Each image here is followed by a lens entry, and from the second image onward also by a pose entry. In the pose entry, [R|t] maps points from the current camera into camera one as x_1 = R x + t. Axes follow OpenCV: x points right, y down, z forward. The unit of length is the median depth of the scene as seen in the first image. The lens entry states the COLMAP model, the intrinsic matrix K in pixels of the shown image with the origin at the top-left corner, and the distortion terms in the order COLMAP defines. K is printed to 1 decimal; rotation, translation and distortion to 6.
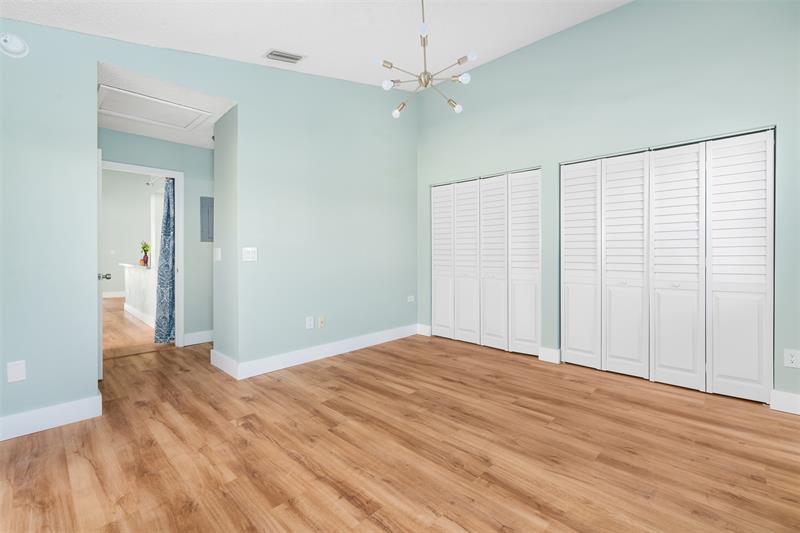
lens RADIAL K [[367.0, 0, 407.6], [0, 367.0, 250.5], [0, 0, 1]] dist [-0.000292, -0.000678]
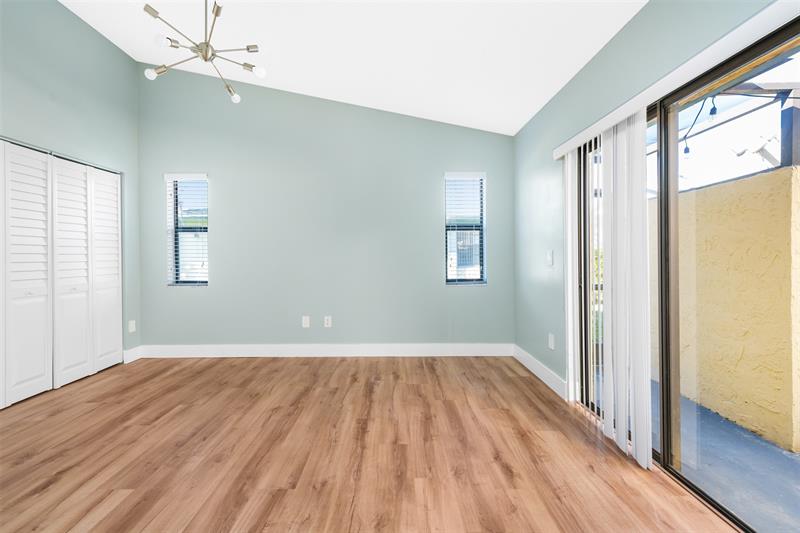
lens RADIAL K [[357.1, 0, 399.3], [0, 357.1, 257.0], [0, 0, 1]] dist [0.001402, -0.000295]
pose [[-0.706061, 0.003163, 0.708144, -0.974015], [0.001477, 0.999994, -0.002994, 0.005812], [-0.708149, -0.001068, -0.706062, 1.478635]]
